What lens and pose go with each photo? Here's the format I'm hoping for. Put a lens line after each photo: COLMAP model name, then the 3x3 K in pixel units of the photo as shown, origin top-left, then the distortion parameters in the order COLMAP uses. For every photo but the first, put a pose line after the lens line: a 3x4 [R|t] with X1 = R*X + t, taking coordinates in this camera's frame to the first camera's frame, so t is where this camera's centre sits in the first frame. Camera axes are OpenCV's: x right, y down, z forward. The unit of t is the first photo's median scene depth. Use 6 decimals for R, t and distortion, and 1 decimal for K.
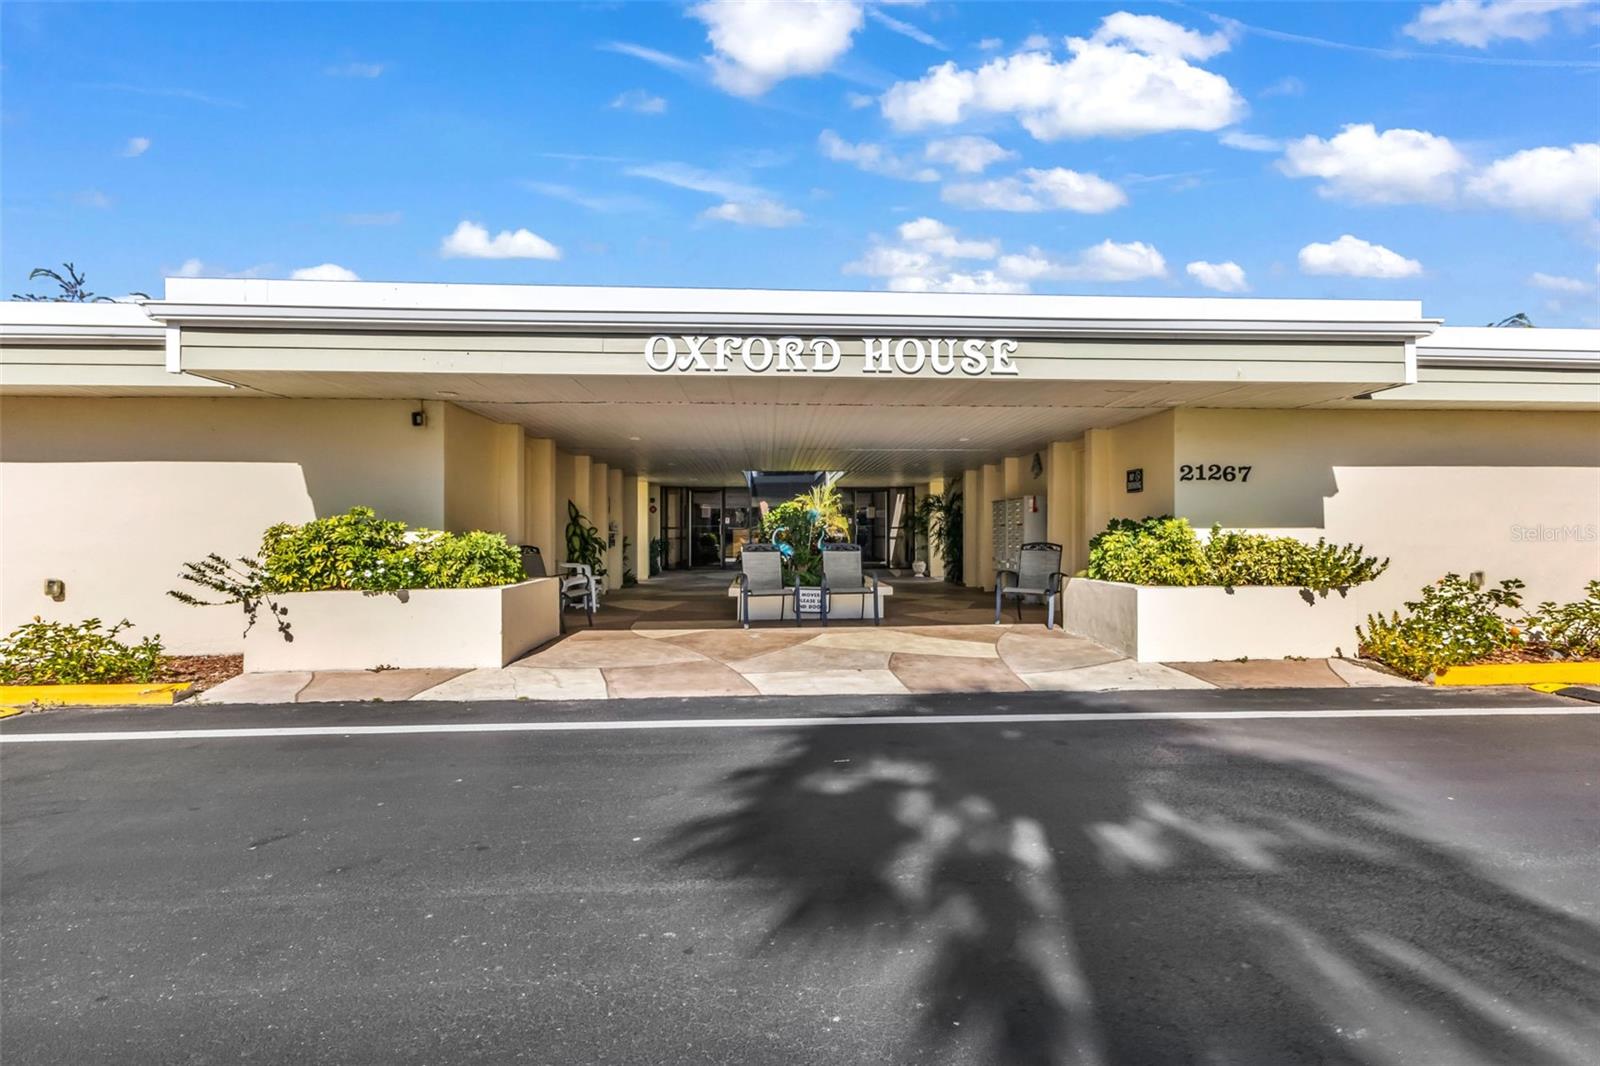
lens RADIAL K [[698.6, 0, 800.1], [0, 698.6, 515.6], [0, 0, 1]] dist [0.007063, -0.000851]
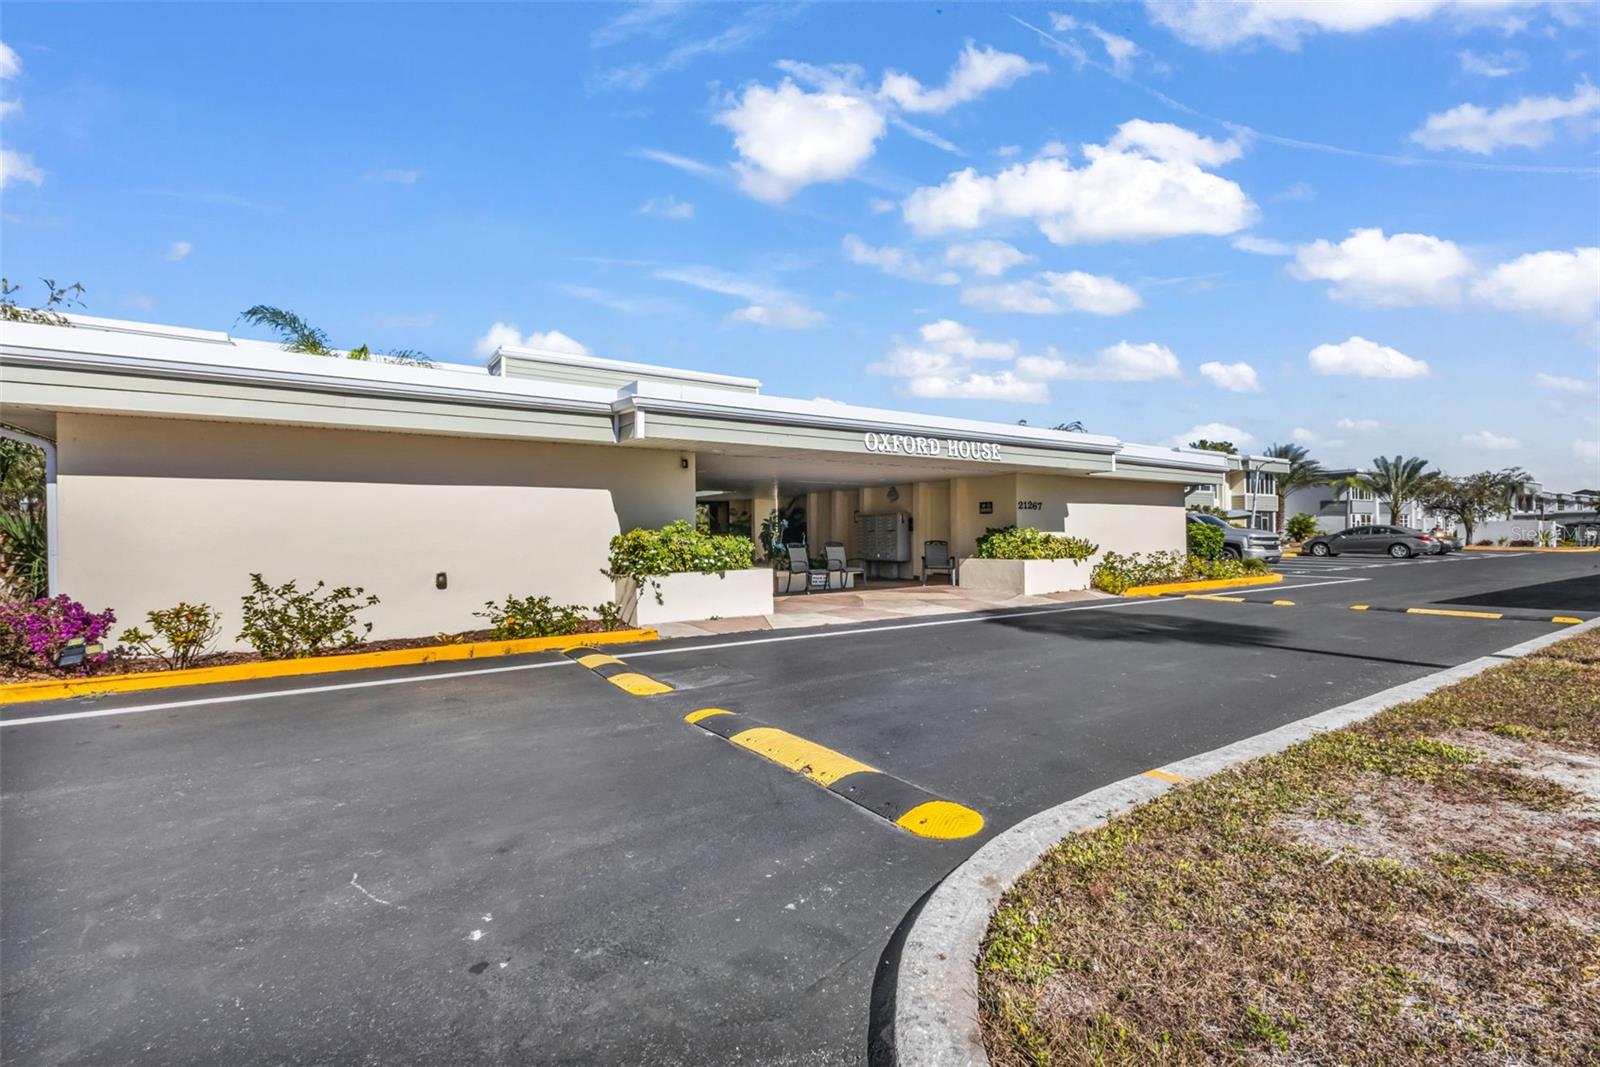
lens RADIAL K [[654.5, 0, 800.0], [0, 654.5, 533.5], [0, 0, 1]] dist [0.006645, -0.000098]
pose [[0.879564, -0.003669, 0.475766, -1.049837], [-0.005063, 0.999841, 0.017070, -0.009022], [-0.475753, -0.017423, 0.879406, -0.420422]]
